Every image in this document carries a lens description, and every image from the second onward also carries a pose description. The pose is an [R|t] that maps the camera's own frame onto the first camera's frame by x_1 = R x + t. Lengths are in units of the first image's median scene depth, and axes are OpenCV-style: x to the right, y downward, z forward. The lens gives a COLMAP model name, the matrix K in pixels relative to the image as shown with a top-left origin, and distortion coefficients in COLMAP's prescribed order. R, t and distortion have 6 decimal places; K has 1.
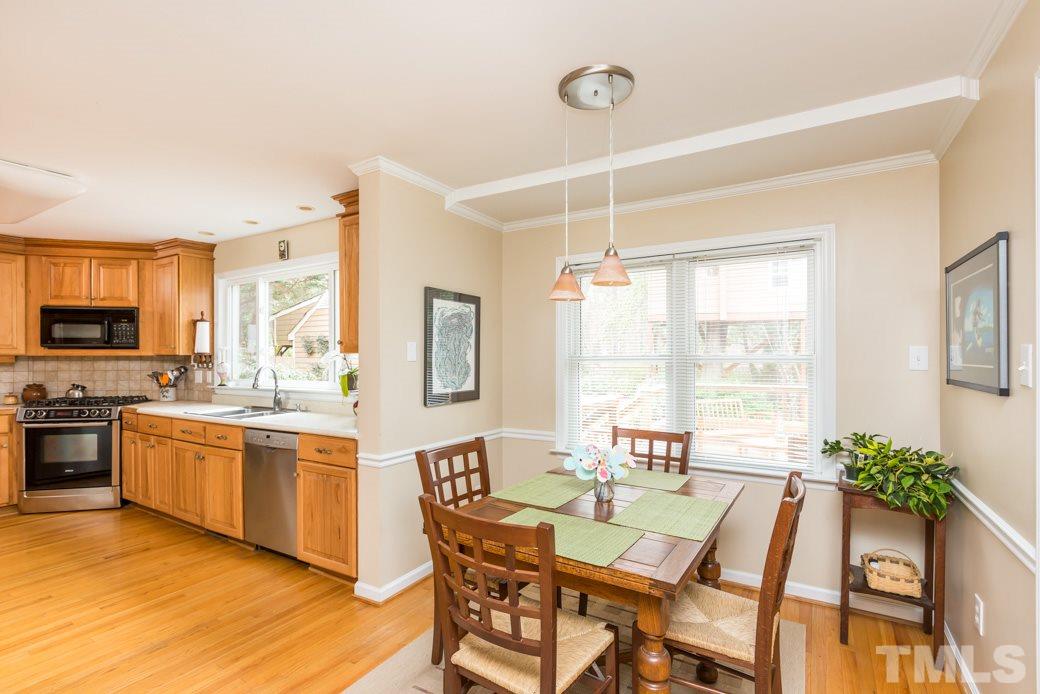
lens RADIAL K [[490.6, 0, 521.8], [0, 490.6, 354.6], [0, 0, 1]] dist [-0.014525, -0.000518]
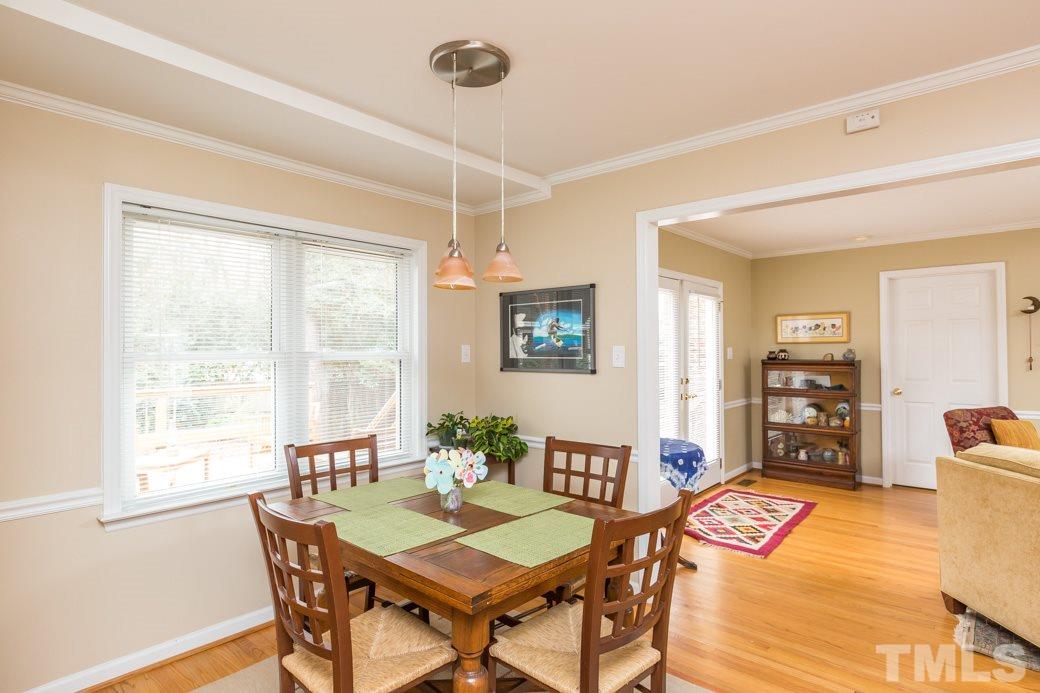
lens RADIAL K [[545.8, 0, 517.7], [0, 545.8, 342.6], [0, 0, 1]] dist [-0.007049, -0.000378]
pose [[0.189518, 0.016855, 0.981733, -0.393583], [-0.000318, 0.999854, -0.017104, 0.001372], [-0.981877, 0.002929, 0.189495, 0.335116]]
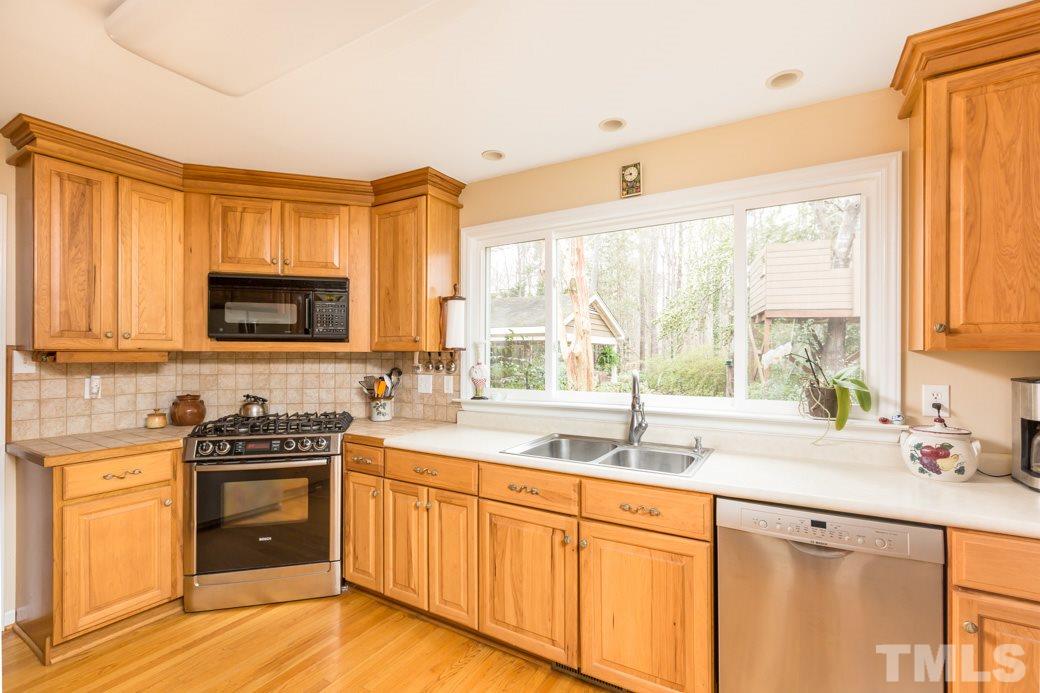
lens RADIAL K [[469.0, 0, 515.5], [0, 469.0, 350.8], [0, 0, 1]] dist [0.000868, 0.000346]
pose [[0.999951, 0.004633, -0.008738, -0.582987], [-0.004649, 0.999988, -0.001785, 0.000326], [0.008729, 0.001826, 0.999960, 0.385643]]
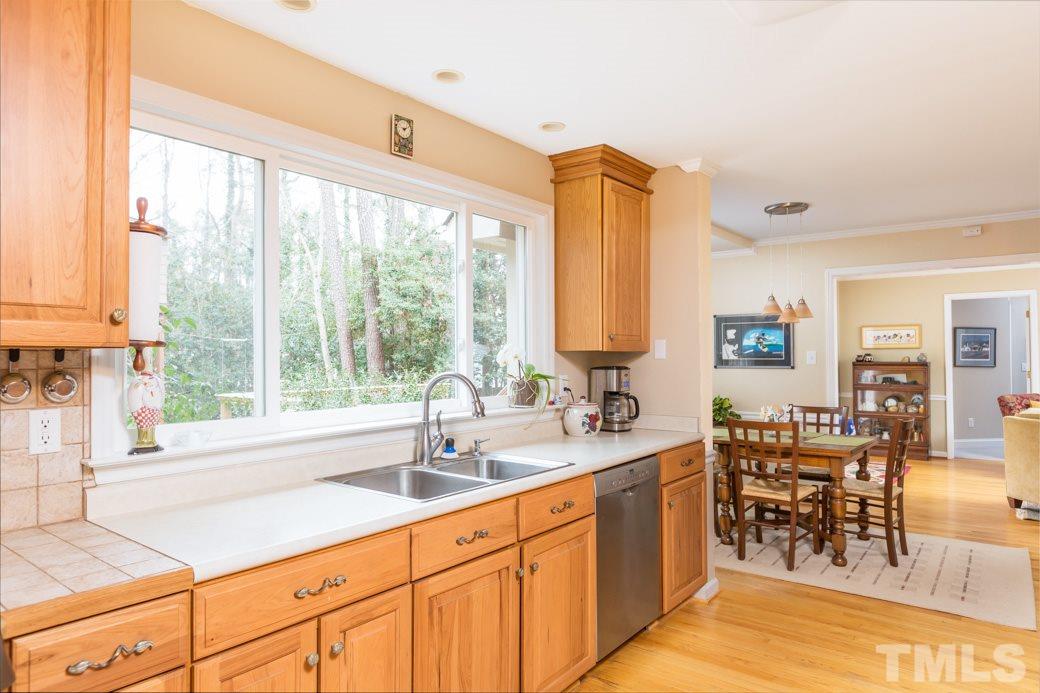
lens RADIAL K [[642.9, 0, 520.0], [0, 642.9, 343.1], [0, 0, 1]] dist [0.000116, -0.000311]
pose [[0.122728, 0.022038, 0.992196, -1.028051], [0.000545, 0.999752, -0.022273, 0.006040], [-0.992440, 0.003274, 0.122685, 0.748887]]
